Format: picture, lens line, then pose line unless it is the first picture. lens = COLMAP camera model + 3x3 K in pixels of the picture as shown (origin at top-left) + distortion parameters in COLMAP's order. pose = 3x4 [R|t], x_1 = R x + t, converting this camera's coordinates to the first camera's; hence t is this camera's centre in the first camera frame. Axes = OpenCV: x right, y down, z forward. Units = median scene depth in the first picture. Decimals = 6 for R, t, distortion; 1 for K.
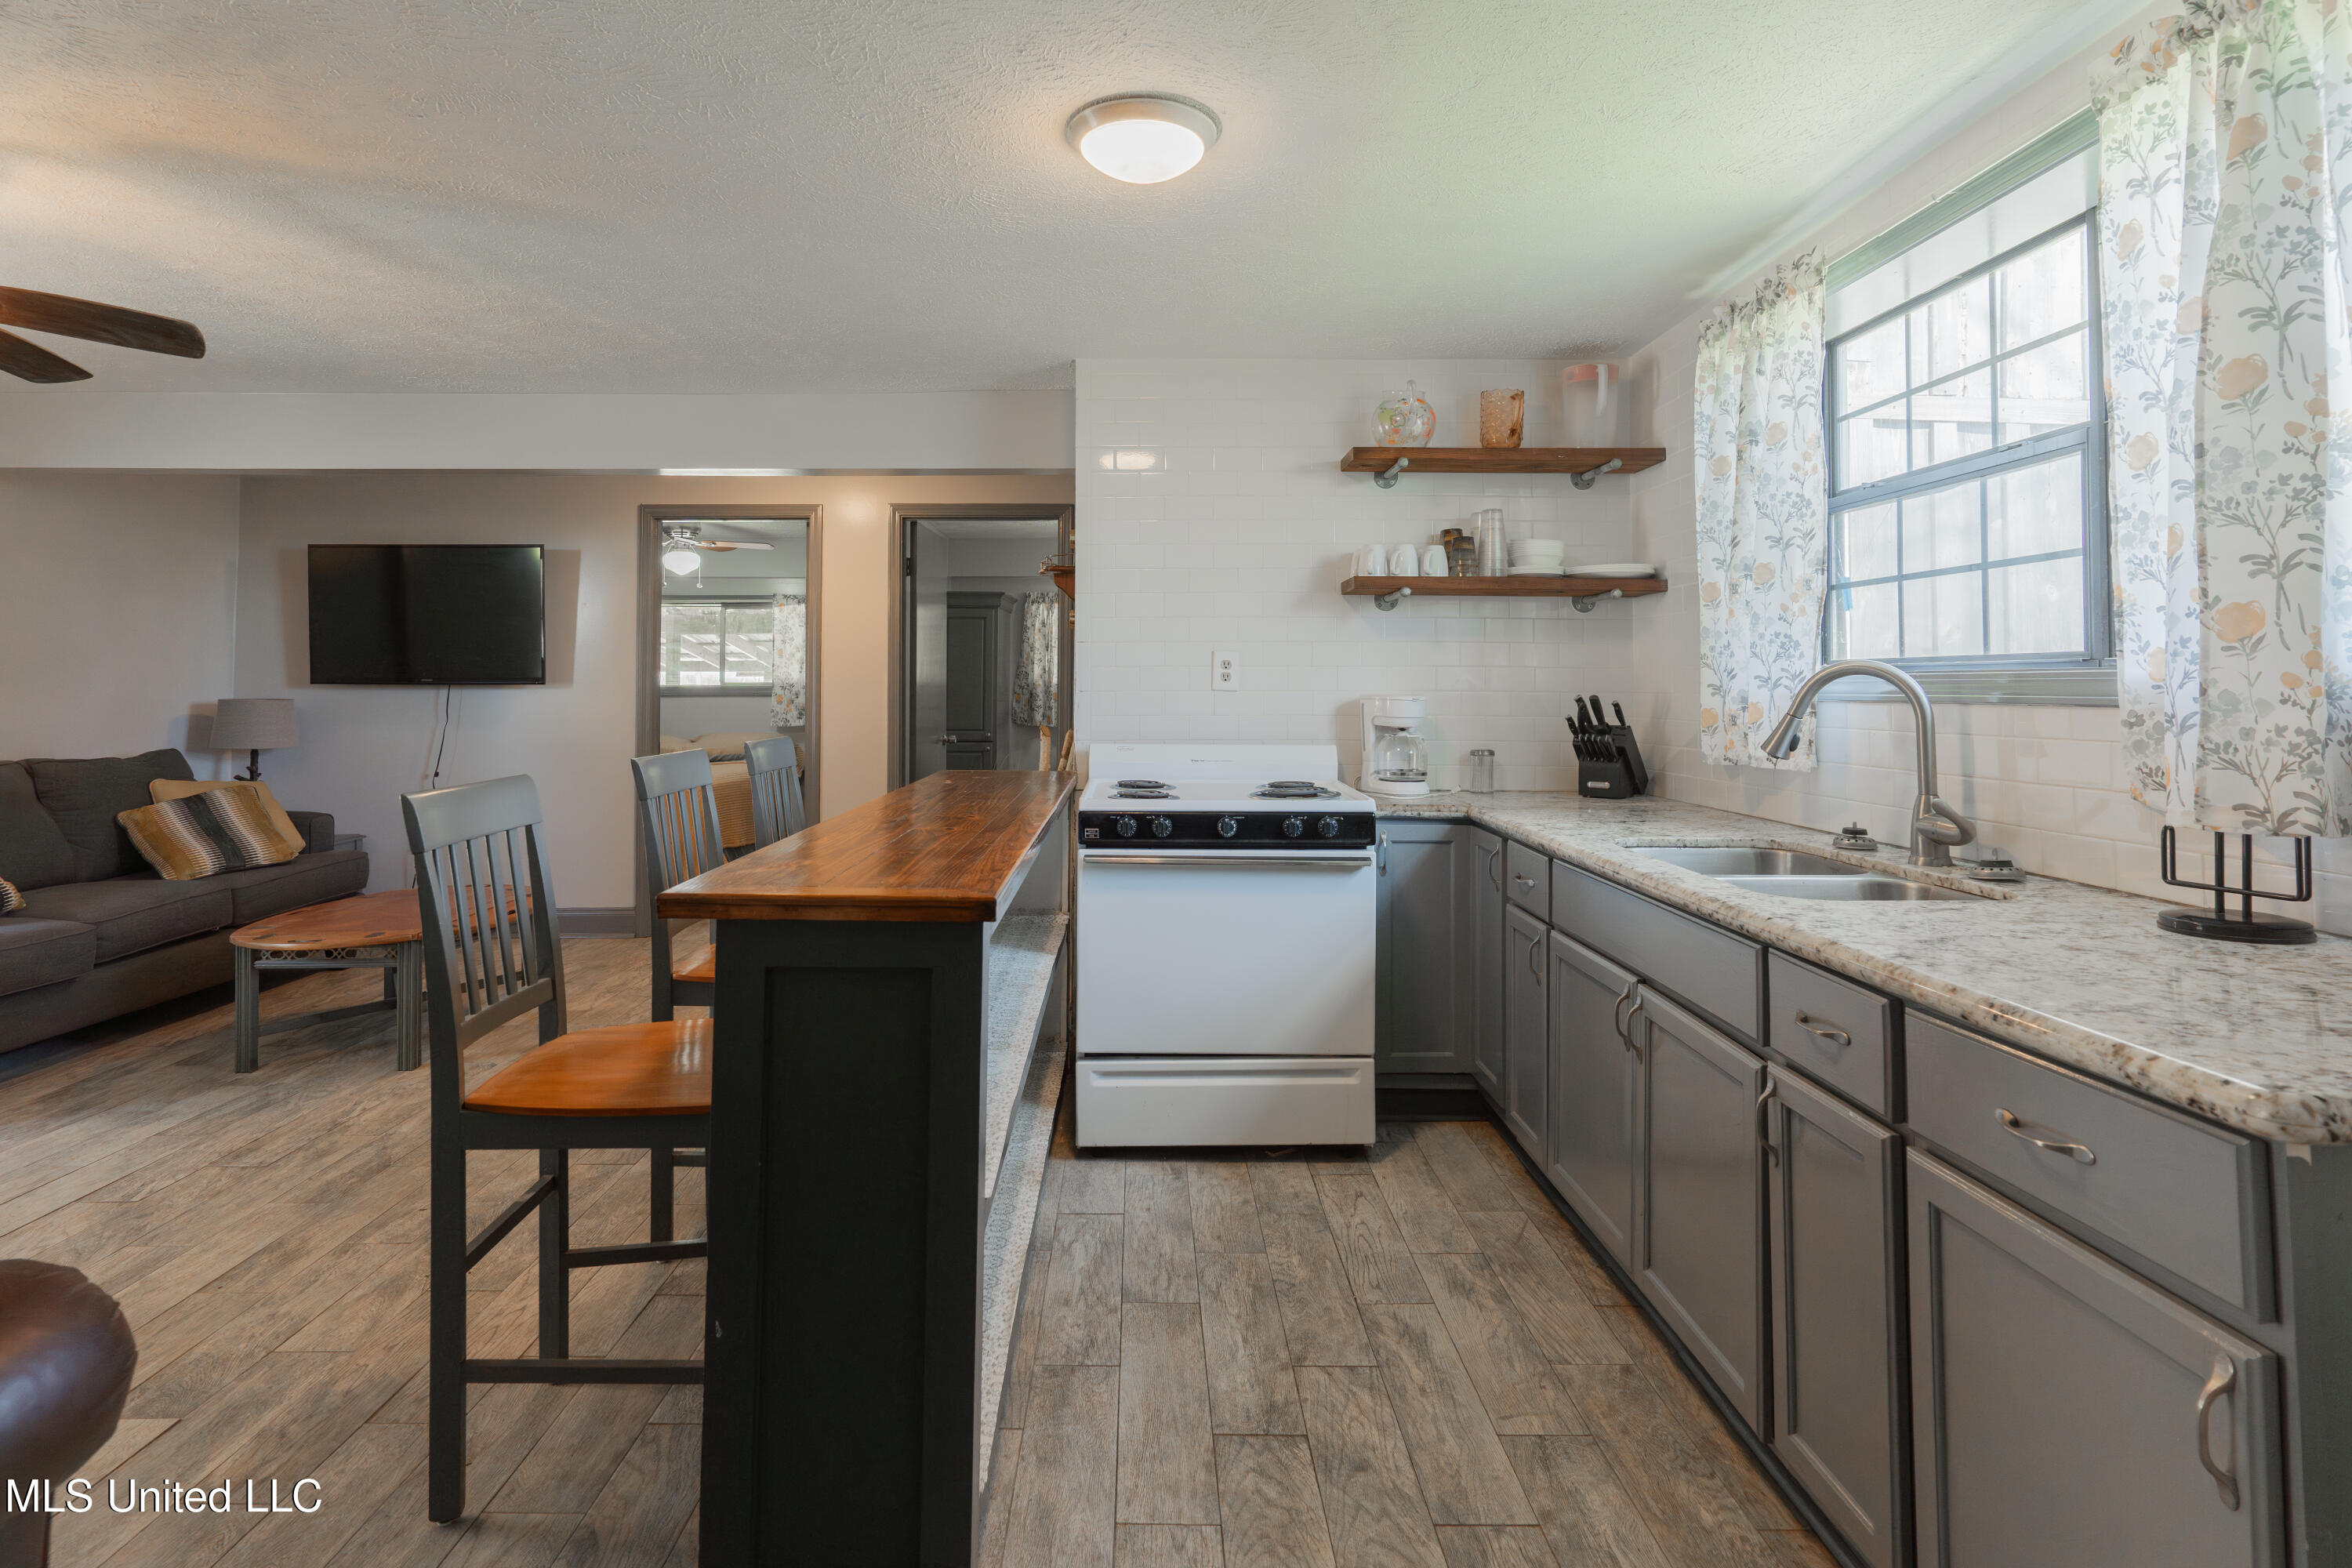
lens RADIAL K [[1162.9, 0, 1164.5], [0, 1162.9, 654.2], [0, 0, 1]] dist [-0.000525, 0.001442]
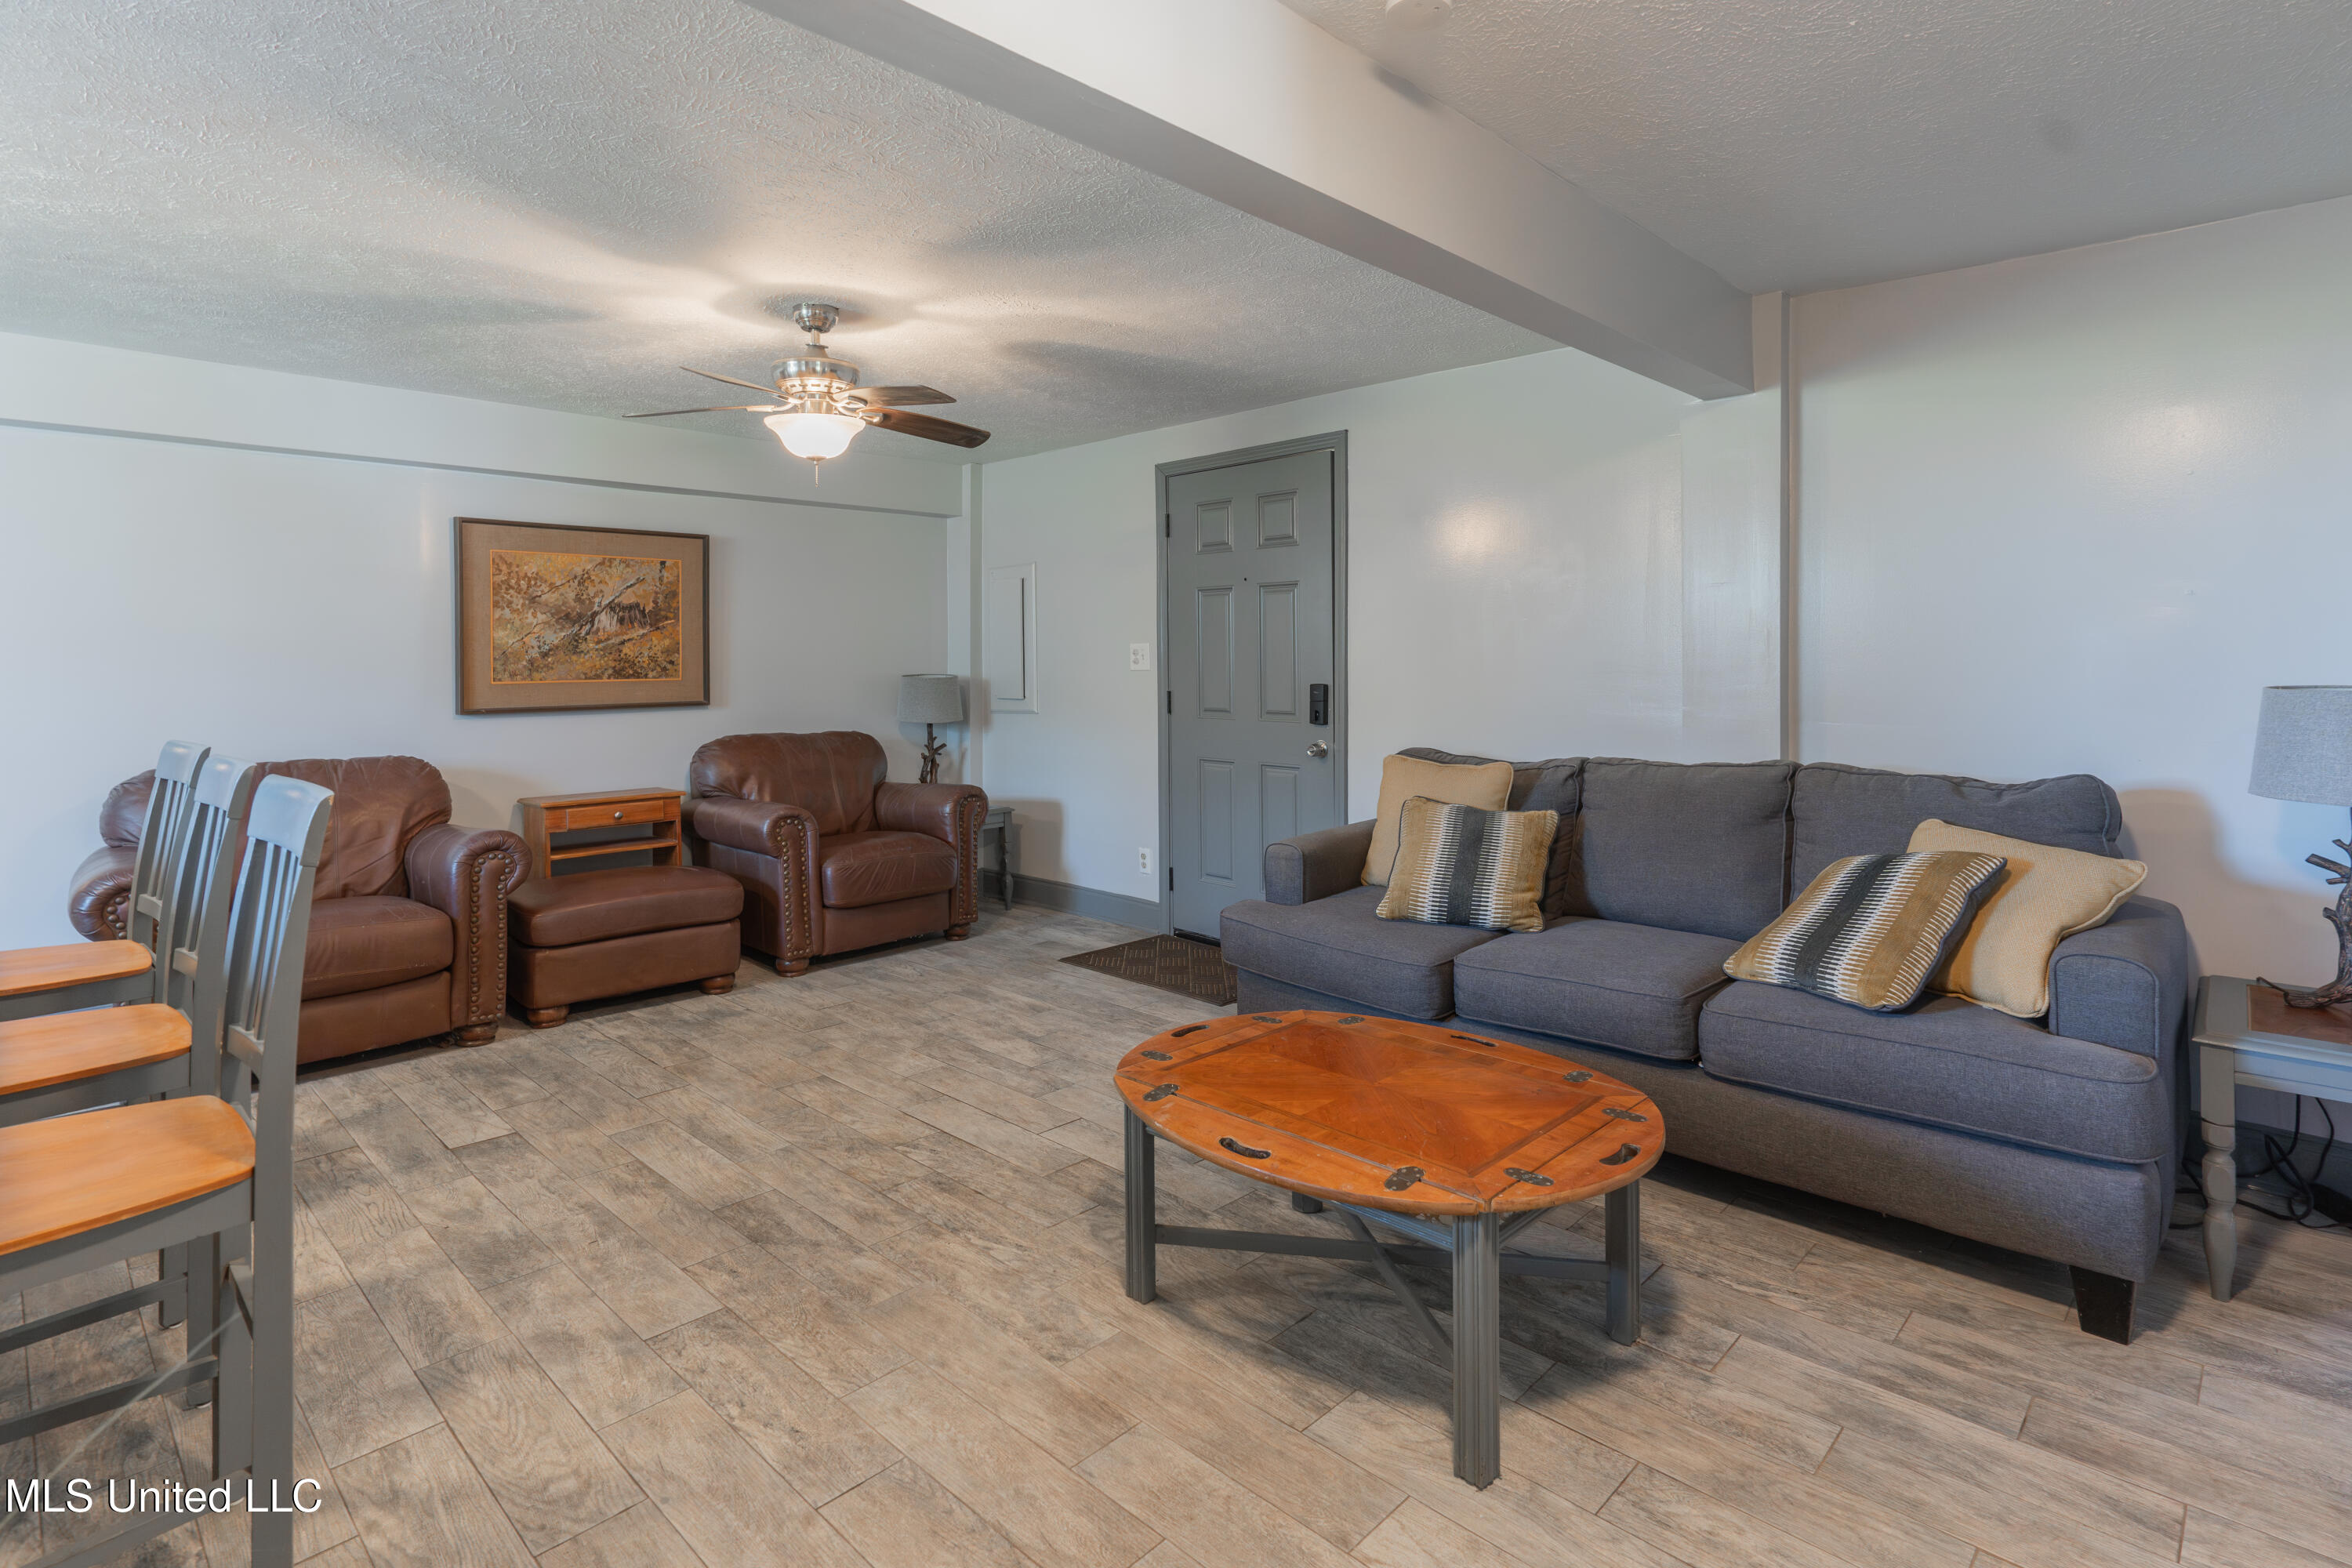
lens RADIAL K [[1162.9, 0, 1147.4], [0, 1162.9, 659.4], [0, 0, 1]] dist [-0.000525, 0.001442]
pose [[-0.713136, 0.006653, -0.700995, -0.241159], [0.027762, 0.999439, -0.018757, 0.037245], [0.700476, -0.032837, -0.712920, 1.541360]]
